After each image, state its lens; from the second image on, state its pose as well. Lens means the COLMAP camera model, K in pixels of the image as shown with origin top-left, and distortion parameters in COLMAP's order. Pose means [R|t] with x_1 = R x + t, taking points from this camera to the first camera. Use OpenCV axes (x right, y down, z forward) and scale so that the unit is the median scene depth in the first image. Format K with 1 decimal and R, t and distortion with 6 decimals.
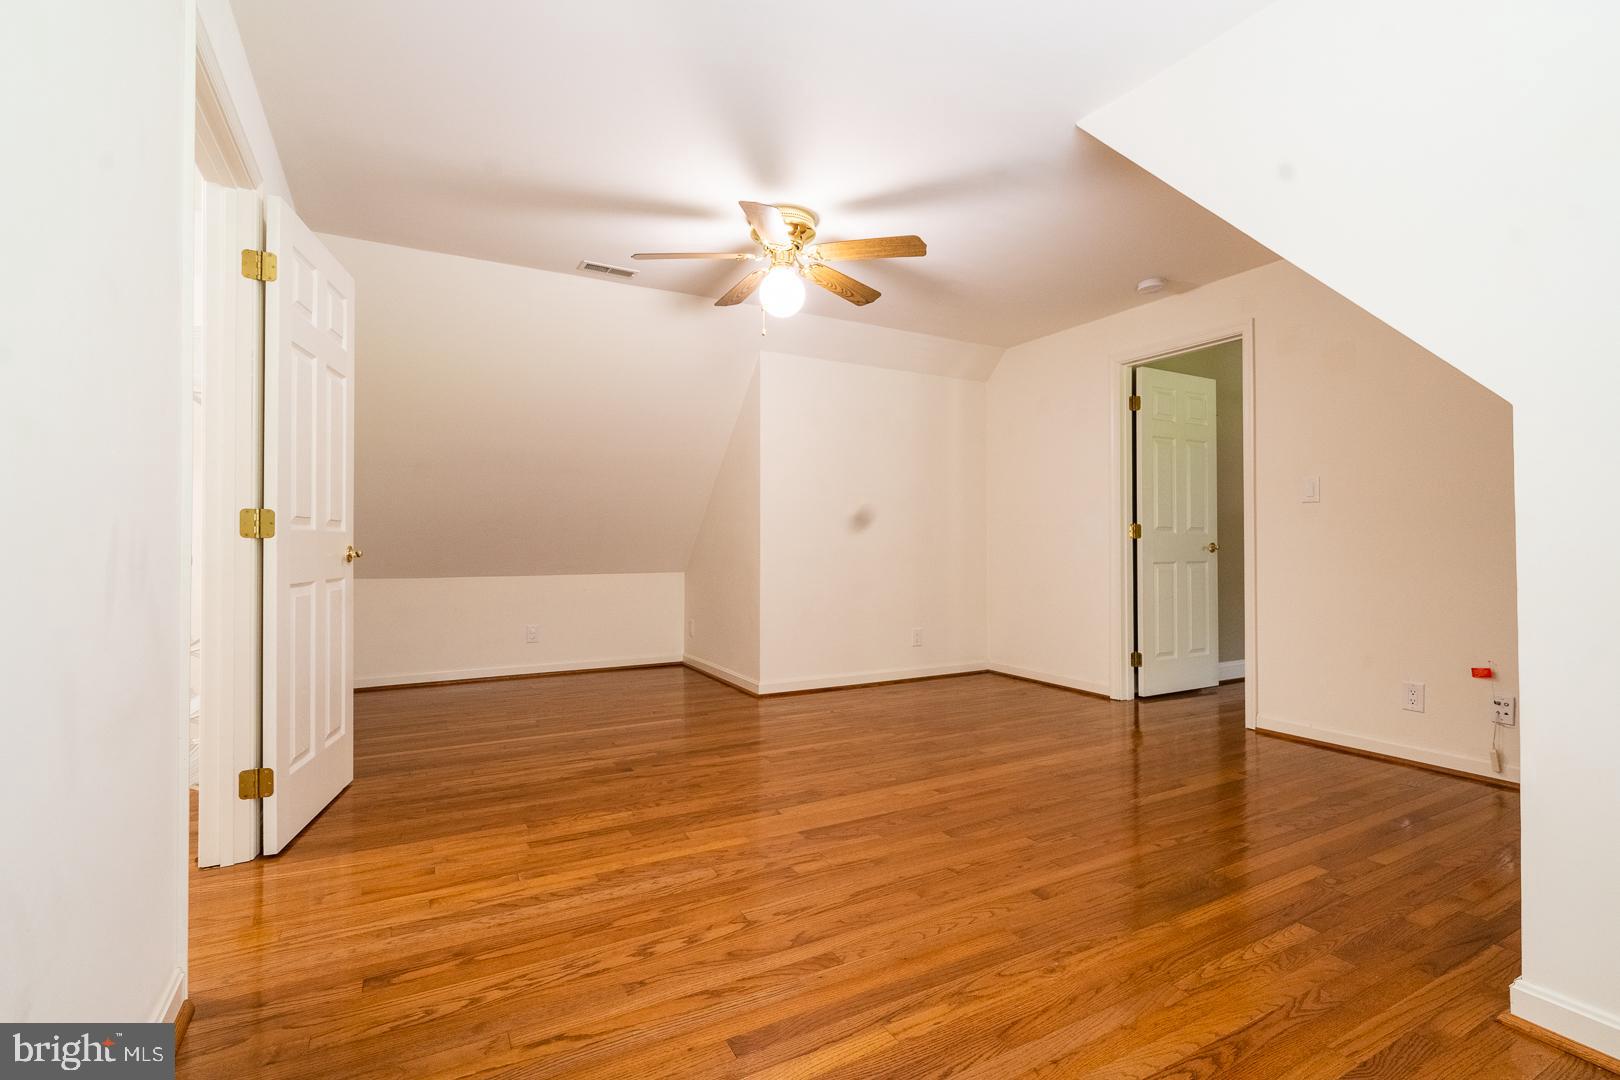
lens RADIAL K [[742.7, 0, 814.7], [0, 742.7, 534.5], [0, 0, 1]] dist [-0.004968, 0.000724]
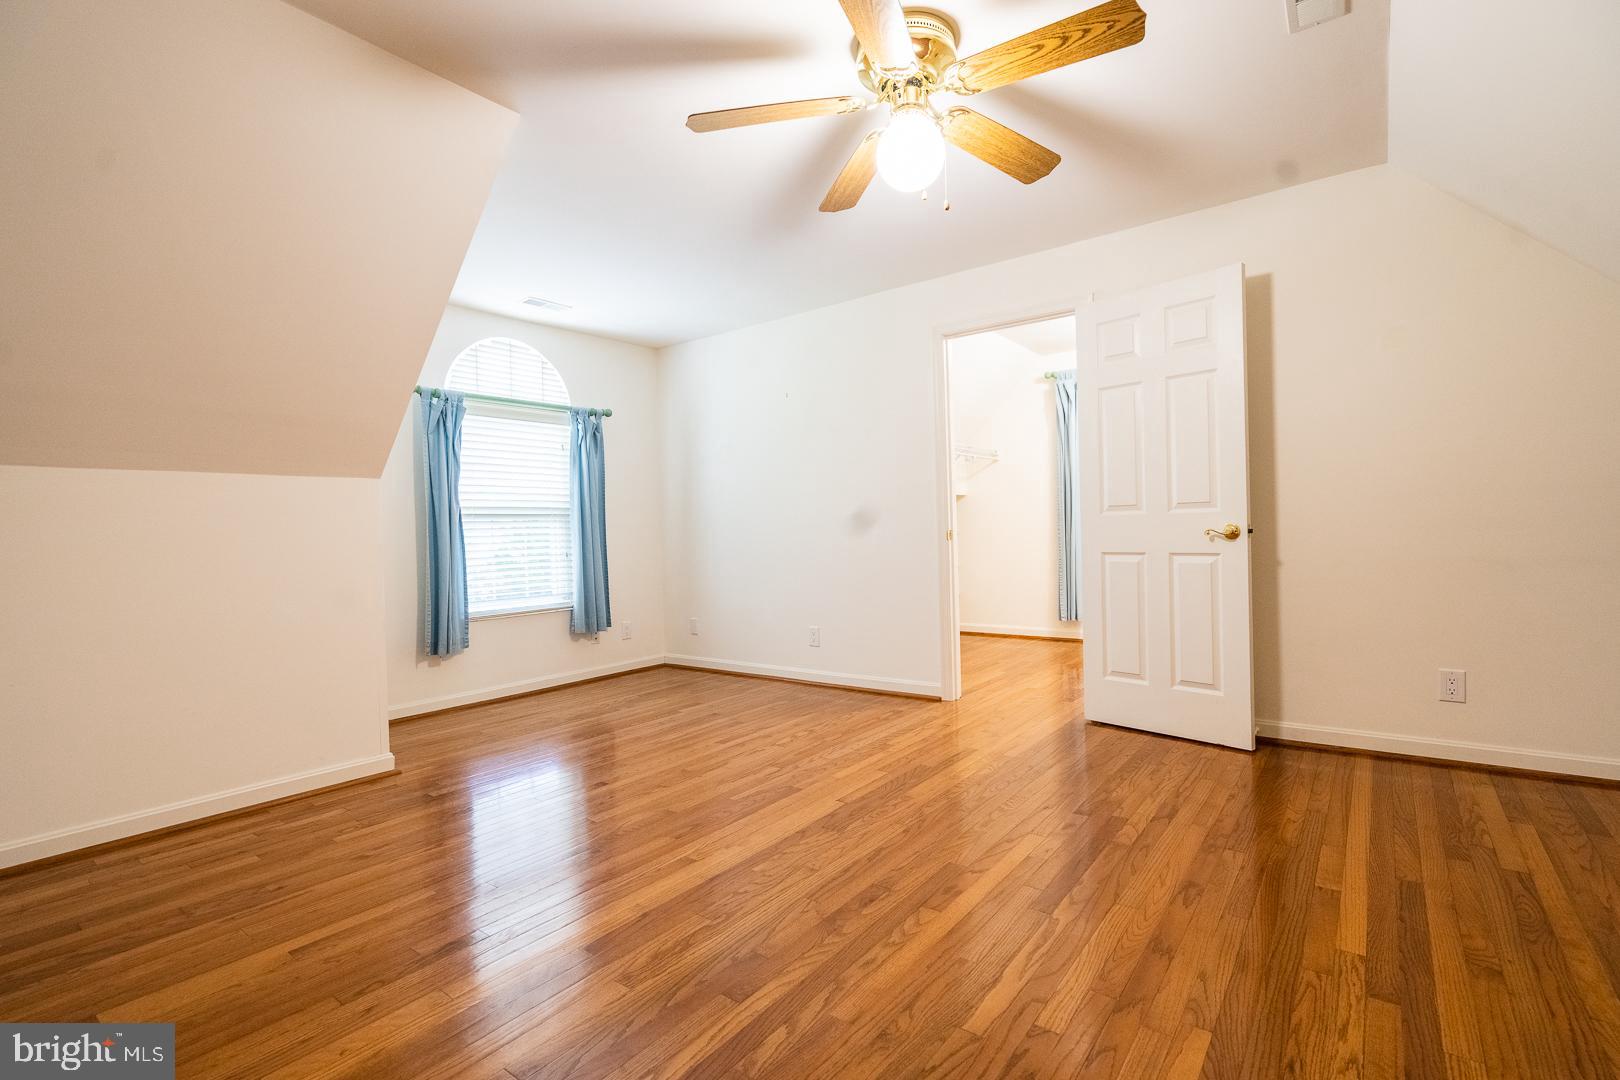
lens RADIAL K [[742.7, 0, 814.7], [0, 742.7, 534.5], [0, 0, 1]] dist [-0.004968, 0.000724]
pose [[-0.915893, 0.028615, -0.400401, 0.443431], [0.035192, 0.999339, -0.009080, 0.026095], [0.399876, -0.022407, -0.916295, 2.260240]]
